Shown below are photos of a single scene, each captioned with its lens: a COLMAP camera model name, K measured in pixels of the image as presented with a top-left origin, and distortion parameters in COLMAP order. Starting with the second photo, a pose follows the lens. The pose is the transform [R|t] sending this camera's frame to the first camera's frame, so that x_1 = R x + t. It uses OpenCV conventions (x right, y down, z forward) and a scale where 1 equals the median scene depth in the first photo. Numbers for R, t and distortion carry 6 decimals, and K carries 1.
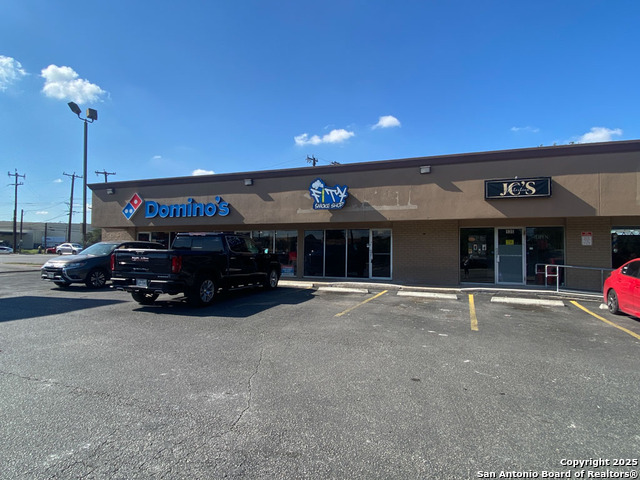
lens RADIAL K [[398.9, 0, 316.1], [0, 398.9, 238.8], [0, 0, 1]] dist [0.017902, -0.017889]
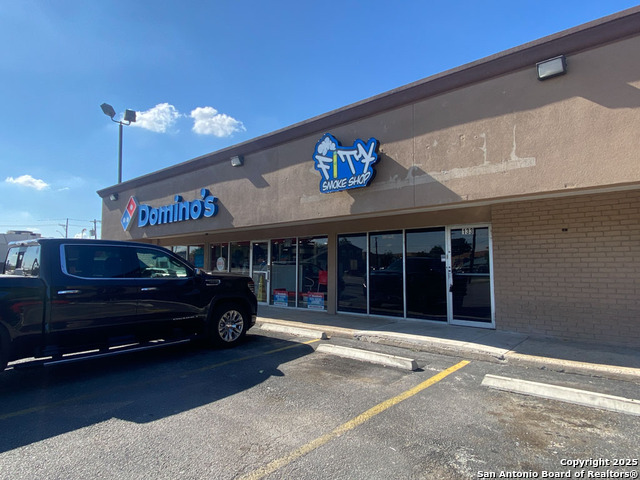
lens RADIAL K [[398.9, 0, 301.4], [0, 398.9, 230.2], [0, 0, 1]] dist [0.017902, -0.017889]
pose [[0.932648, -0.043741, -0.358127, 0.151762], [0.023588, 0.997892, -0.060452, 0.008297], [0.360017, 0.047933, 0.931714, 0.466509]]
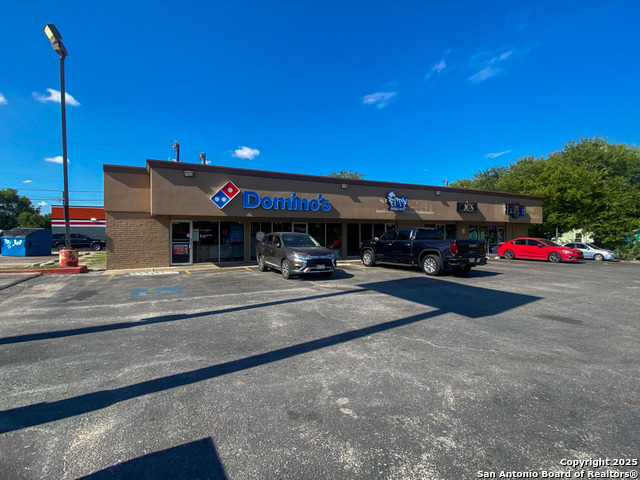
lens RADIAL K [[309.6, 0, 322.5], [0, 309.6, 239.8], [0, 0, 1]] dist [-0.000705, -0.000101]
pose [[0.635345, -0.020638, 0.771953, -1.024292], [-0.001540, 0.999607, 0.027992, 0.004021], [-0.772227, -0.018973, 0.635063, 0.426538]]
